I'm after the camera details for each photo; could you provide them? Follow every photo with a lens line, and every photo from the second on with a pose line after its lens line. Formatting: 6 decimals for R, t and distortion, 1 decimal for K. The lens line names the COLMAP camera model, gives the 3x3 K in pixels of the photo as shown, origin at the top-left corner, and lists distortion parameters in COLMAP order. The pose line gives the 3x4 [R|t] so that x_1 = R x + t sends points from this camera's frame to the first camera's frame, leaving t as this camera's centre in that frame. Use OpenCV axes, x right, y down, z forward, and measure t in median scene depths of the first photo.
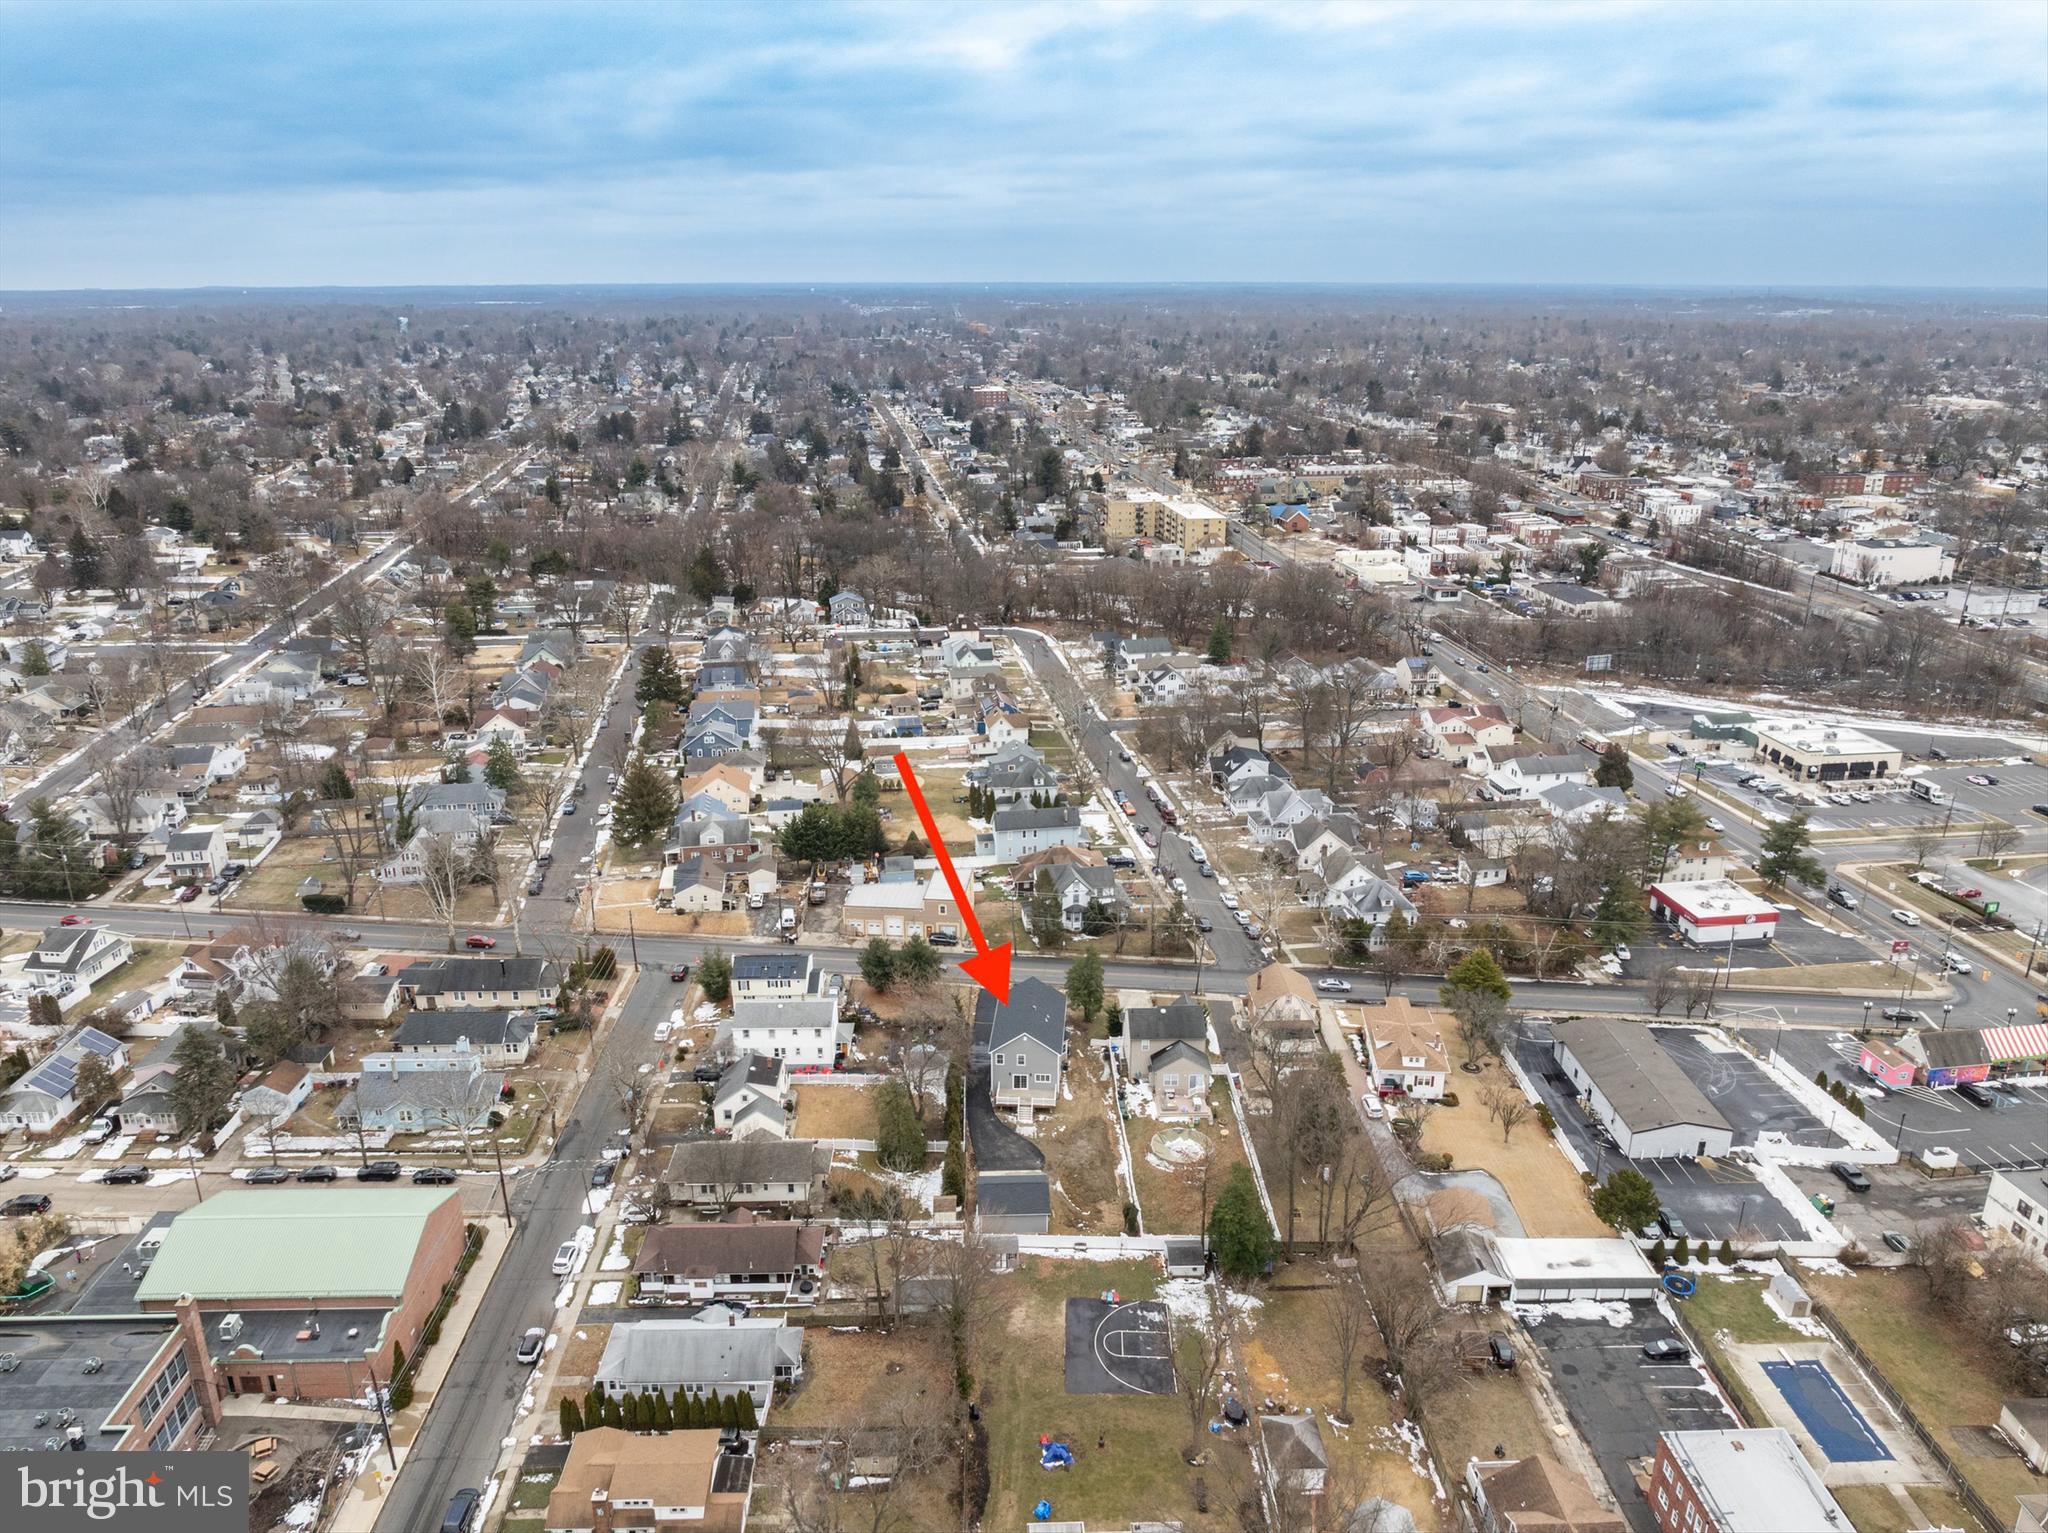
lens RADIAL K [[1438.2, 0, 1017.9], [0, 1438.2, 779.0], [0, 0, 1]] dist [-0.028464, 0.011318]
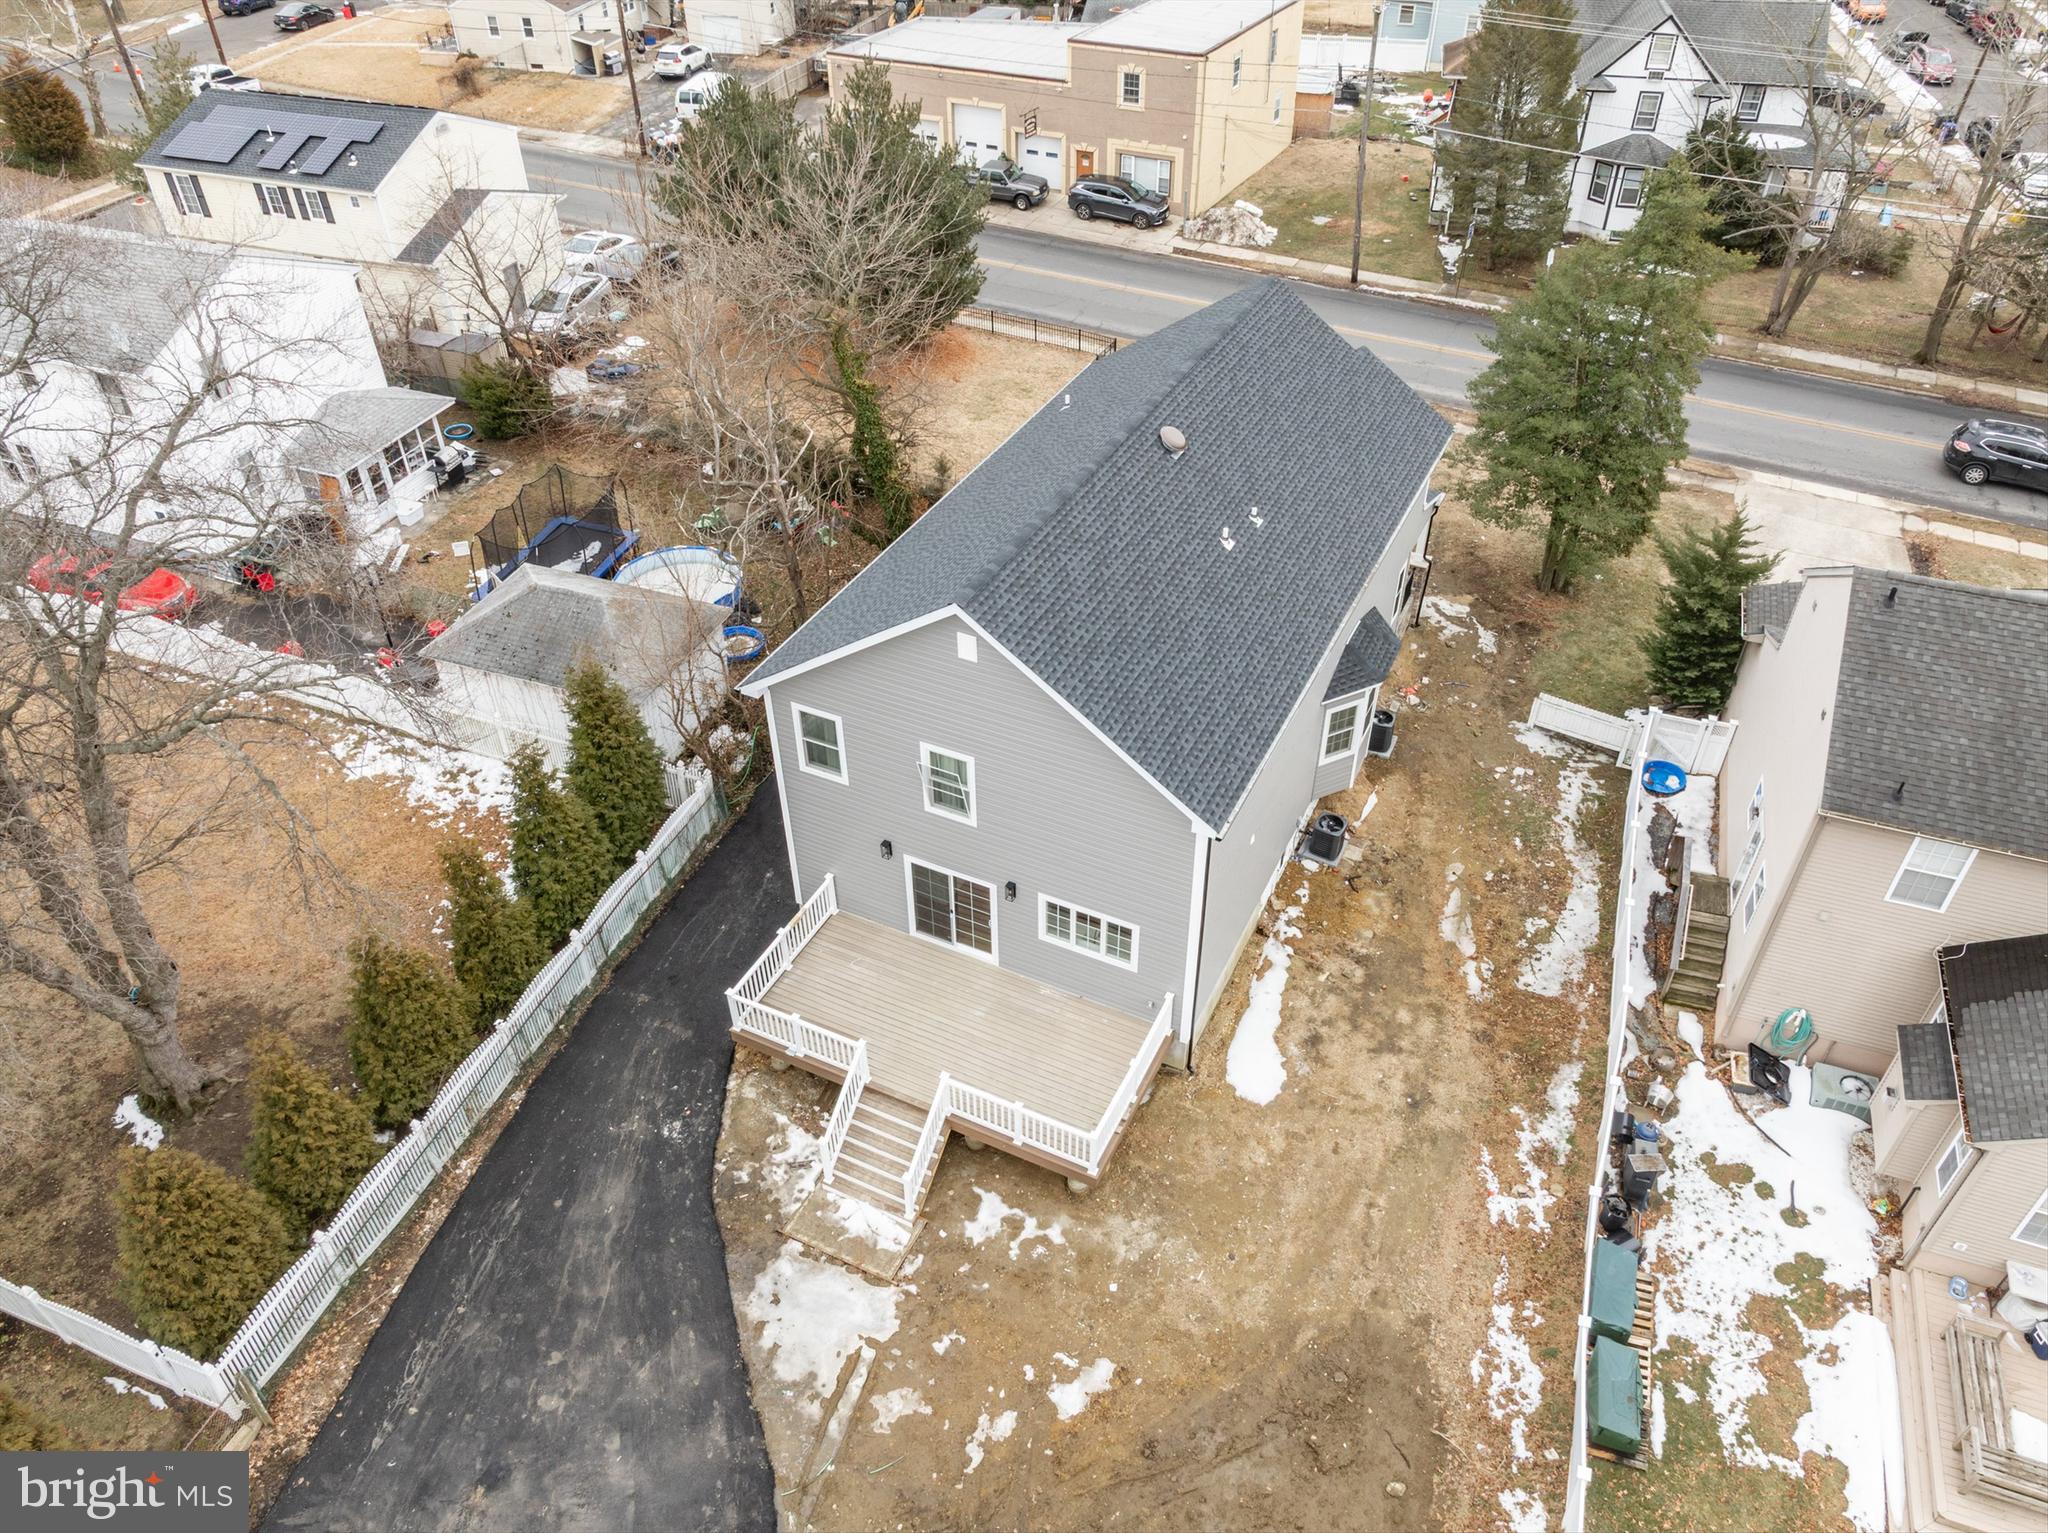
lens RADIAL K [[1438.2, 0, 1028.3], [0, 1438.2, 764.9], [0, 0, 1]] dist [-0.028464, 0.011318]
pose [[0.927272, 0.230518, -0.295006, 0.040252], [-0.116277, 0.926322, 0.358340, 0.114395], [0.355874, -0.297976, 0.885756, 0.703823]]
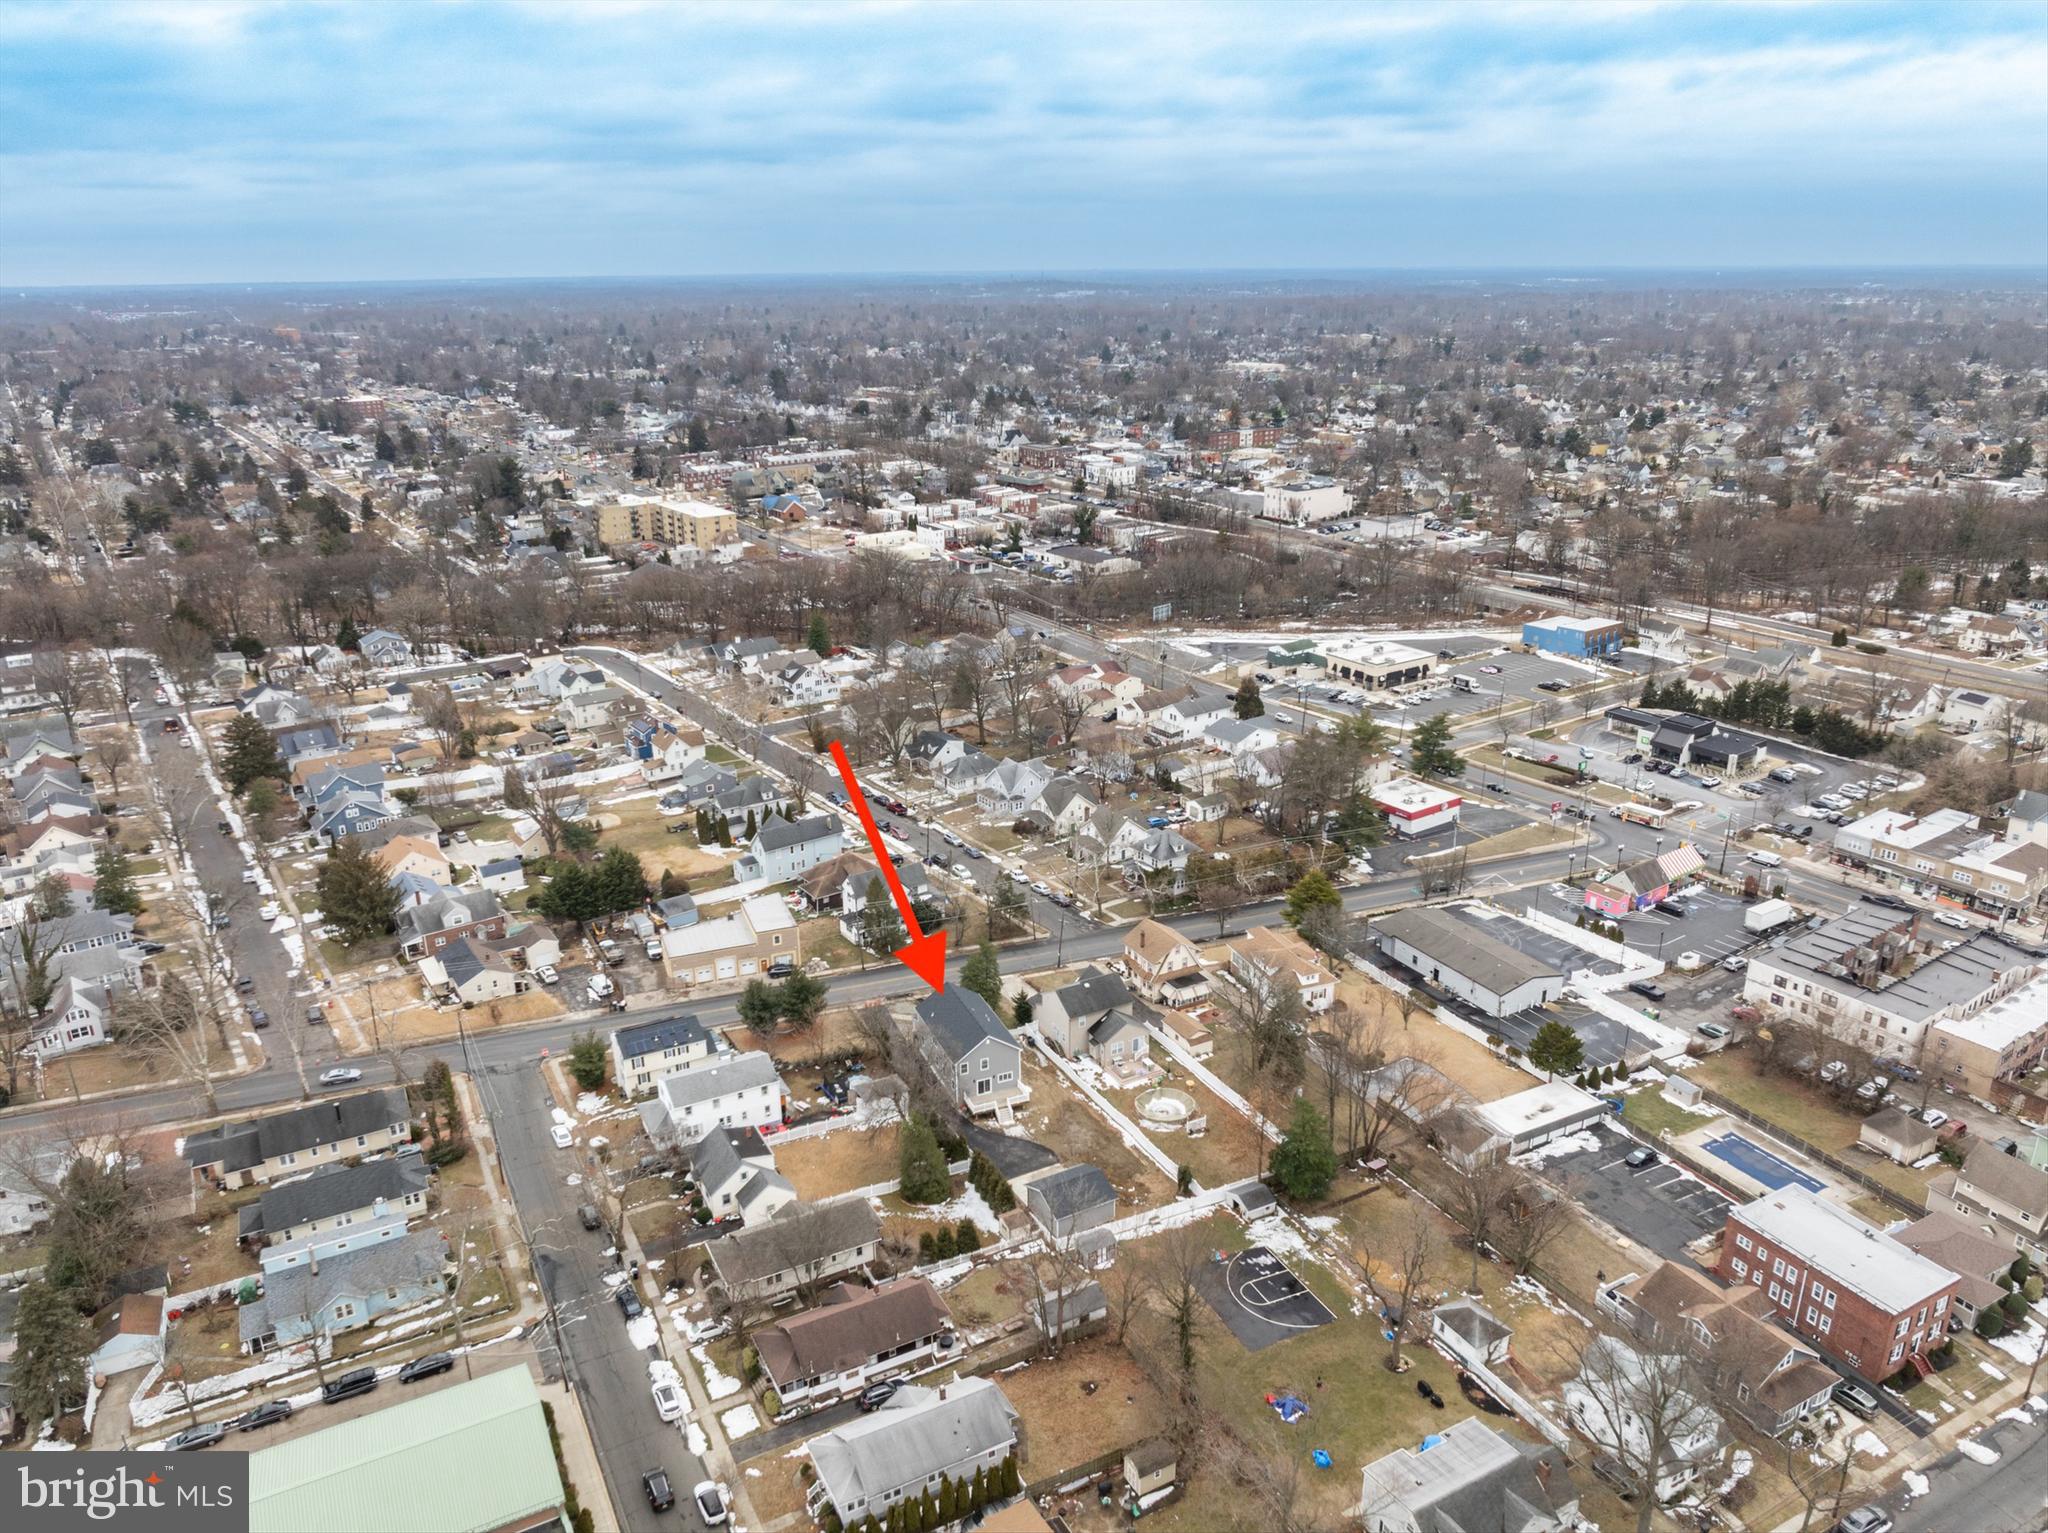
lens RADIAL K [[1438.2, 0, 1015.8], [0, 1438.2, 755.0], [0, 0, 1]] dist [-0.028464, 0.011318]
pose [[0.895541, -0.152042, 0.418197, -0.286345], [0.156361, 0.987405, 0.024148, -0.027106], [-0.416602, 0.043765, 0.908035, 0.070711]]
